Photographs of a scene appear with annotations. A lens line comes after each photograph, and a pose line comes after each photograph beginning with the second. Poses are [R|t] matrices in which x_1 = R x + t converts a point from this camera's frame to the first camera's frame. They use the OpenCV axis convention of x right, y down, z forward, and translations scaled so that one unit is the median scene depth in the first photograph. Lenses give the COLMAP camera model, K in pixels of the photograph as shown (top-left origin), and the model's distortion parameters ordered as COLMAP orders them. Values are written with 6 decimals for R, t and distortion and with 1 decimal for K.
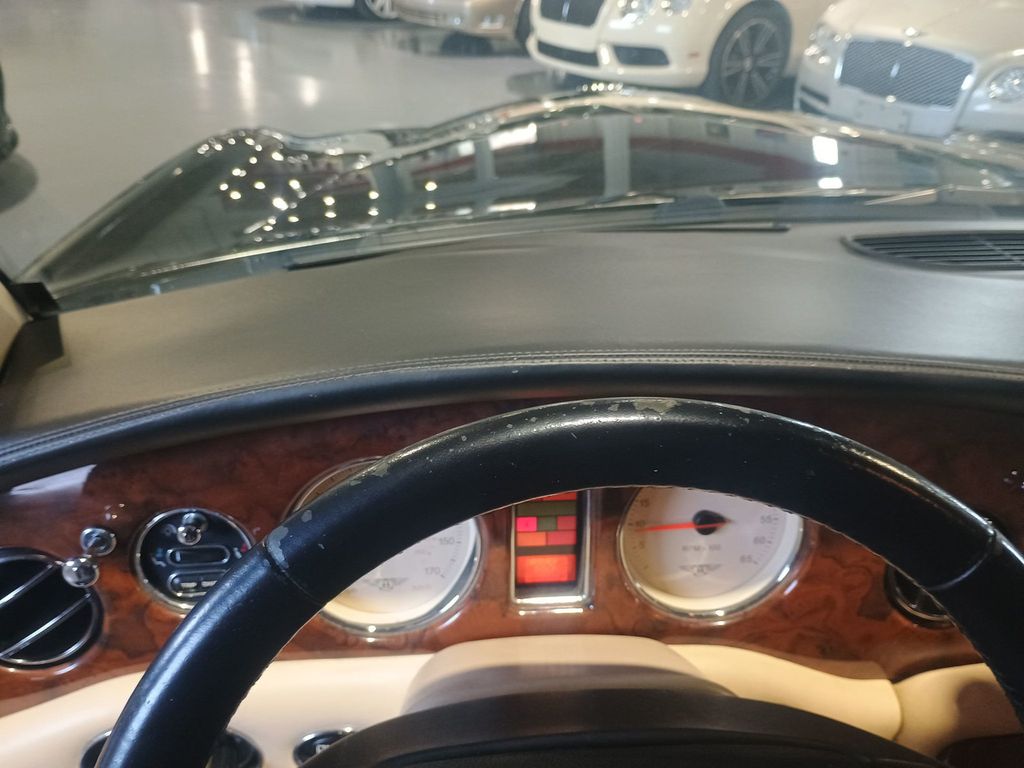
lens RADIAL K [[873.1, 0, 504.7], [0, 873.1, 387.5], [0, 0, 1]] dist [0.051368, -0.073772]
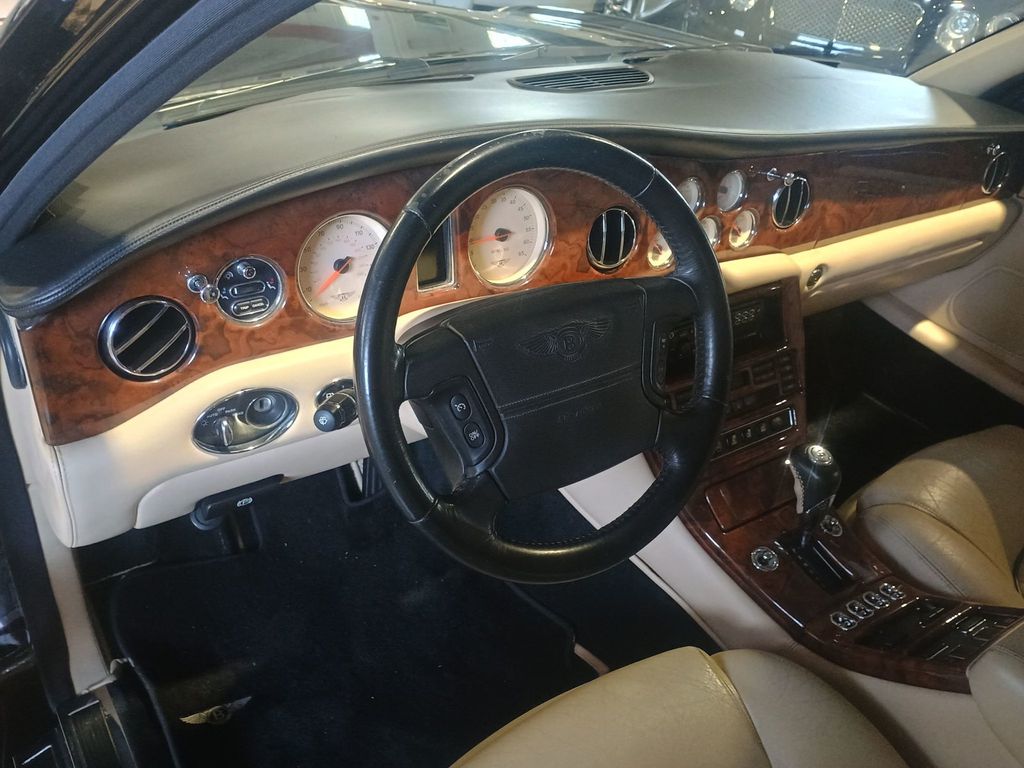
lens RADIAL K [[873.1, 0, 507.2], [0, 873.1, 381.9], [0, 0, 1]] dist [0.051368, -0.073772]
pose [[0.873327, -0.215980, 0.436637, -0.644821], [0.161712, 0.974048, 0.158364, 0.168936], [-0.459509, -0.067694, 0.885589, -0.674204]]
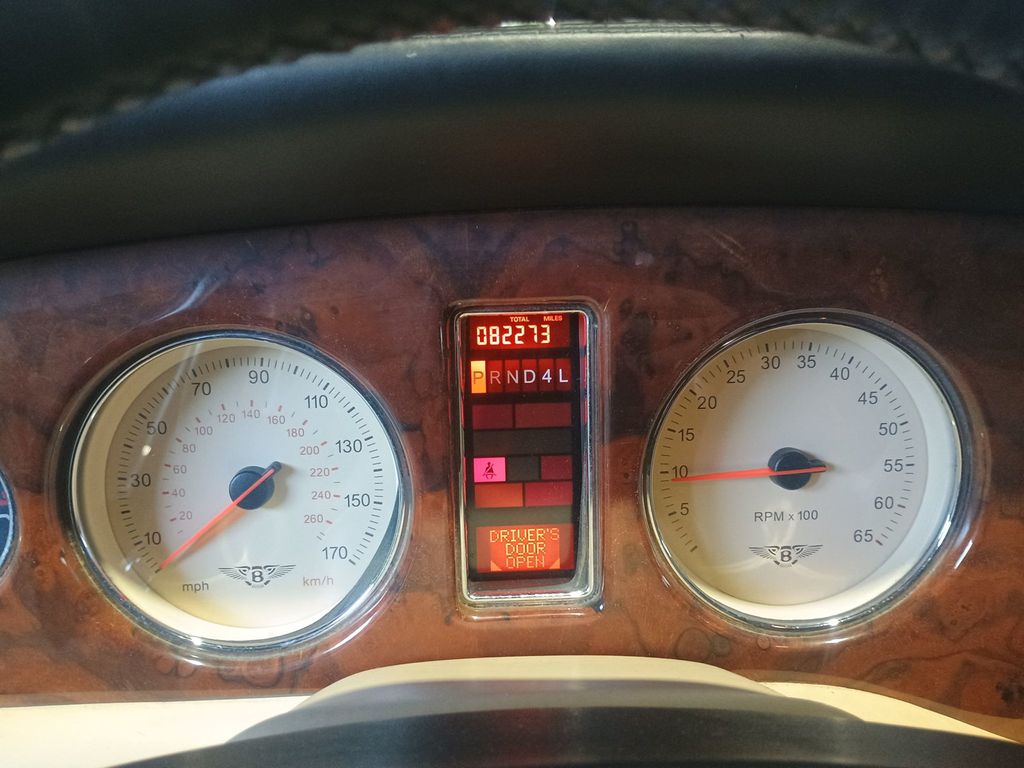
lens RADIAL K [[873.1, 0, 511.3], [0, 873.1, 381.9], [0, 0, 1]] dist [0.051368, -0.073772]
pose [[0.998863, -0.015467, -0.045091, 0.067729], [0.008519, 0.988587, -0.150407, 0.187142], [0.046903, 0.149852, 0.987595, 0.398163]]
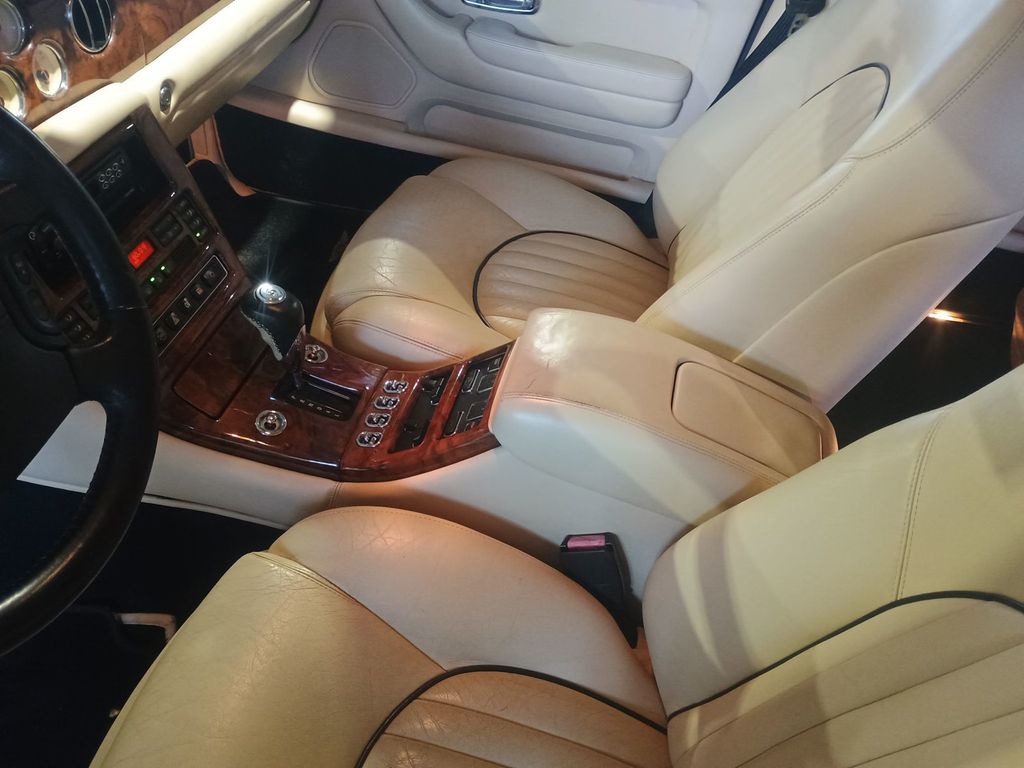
lens RADIAL K [[873.1, 0, 518.9], [0, 873.1, 380.8], [0, 0, 1]] dist [0.051368, -0.073772]
pose [[0.293188, -0.634473, 0.715181, -0.419664], [0.382731, 0.763389, 0.520340, 0.159593], [-0.876104, 0.121165, 0.466649, -0.491971]]
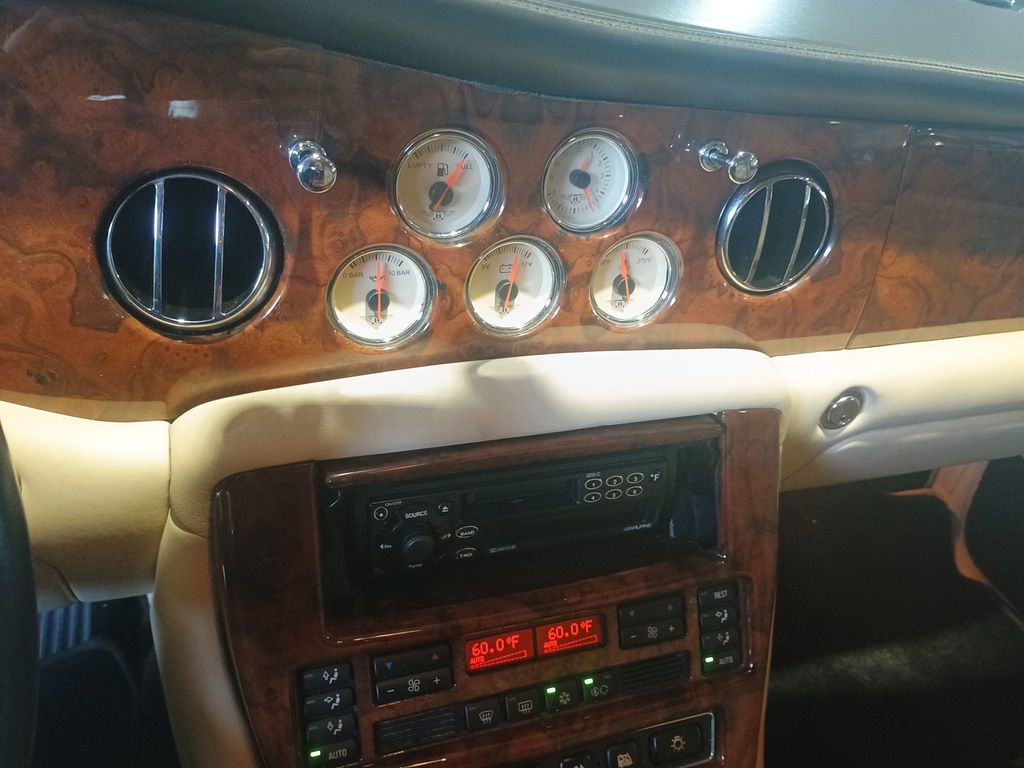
lens RADIAL K [[873.1, 0, 514.6], [0, 873.1, 378.8], [0, 0, 1]] dist [0.051368, -0.073772]
pose [[0.966109, -0.059311, 0.251228, 0.584875], [0.036433, 0.994833, 0.094759, 0.252289], [-0.255550, -0.082395, 0.963278, 0.184573]]
